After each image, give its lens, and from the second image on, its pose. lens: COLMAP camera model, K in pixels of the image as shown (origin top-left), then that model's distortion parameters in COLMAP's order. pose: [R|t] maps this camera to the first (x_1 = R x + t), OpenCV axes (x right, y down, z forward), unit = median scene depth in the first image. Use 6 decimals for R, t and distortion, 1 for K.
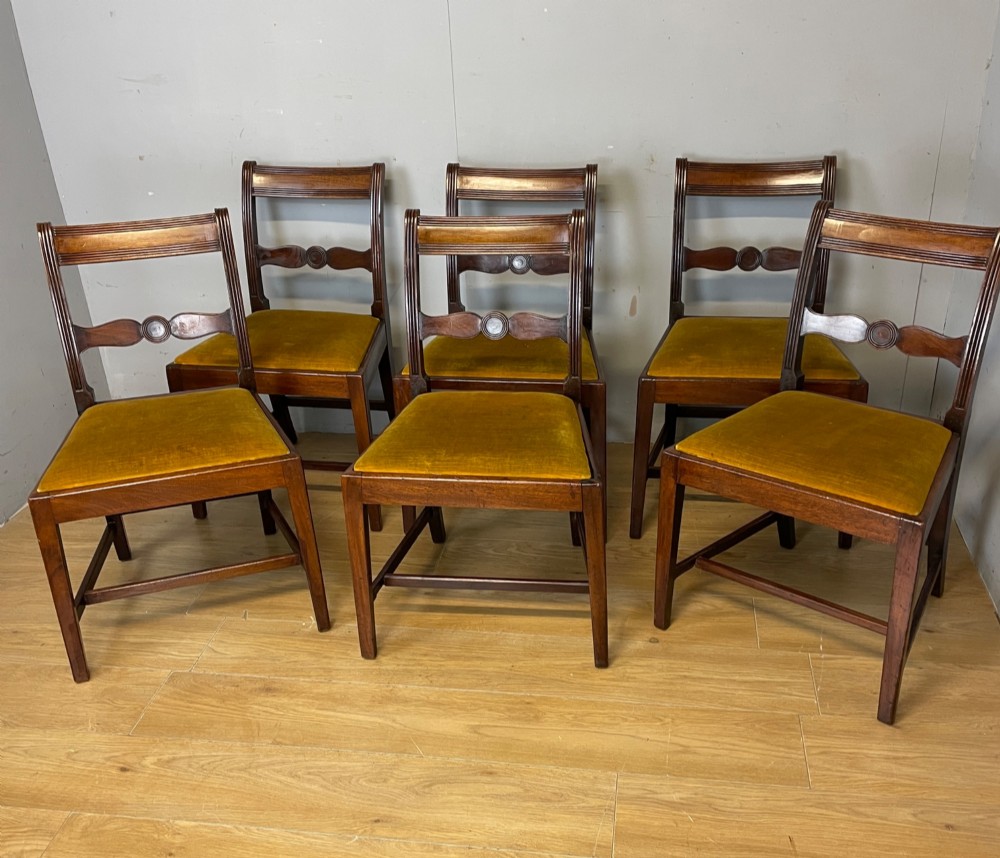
lens RADIAL K [[1019.0, 0, 523.0], [0, 1019.0, 466.7], [0, 0, 1]] dist [0.054261, 0.000000]
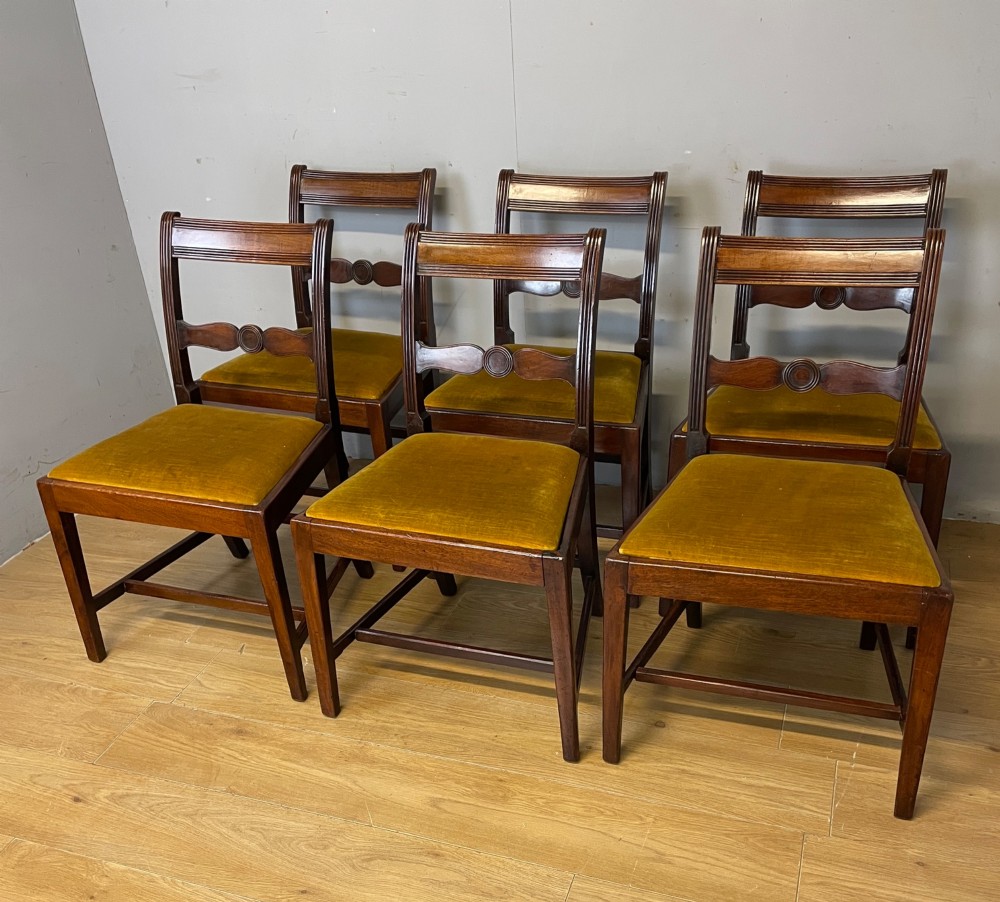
lens RADIAL K [[1023.6, 0, 507.2], [0, 1023.6, 560.2], [0, 0, 1]] dist [0.057449, 0.000000]
pose [[0.980039, 0.081839, -0.181181, 0.153150], [-0.069483, 0.994869, 0.073535, -0.028388], [0.186269, -0.059478, 0.980697, 0.116913]]
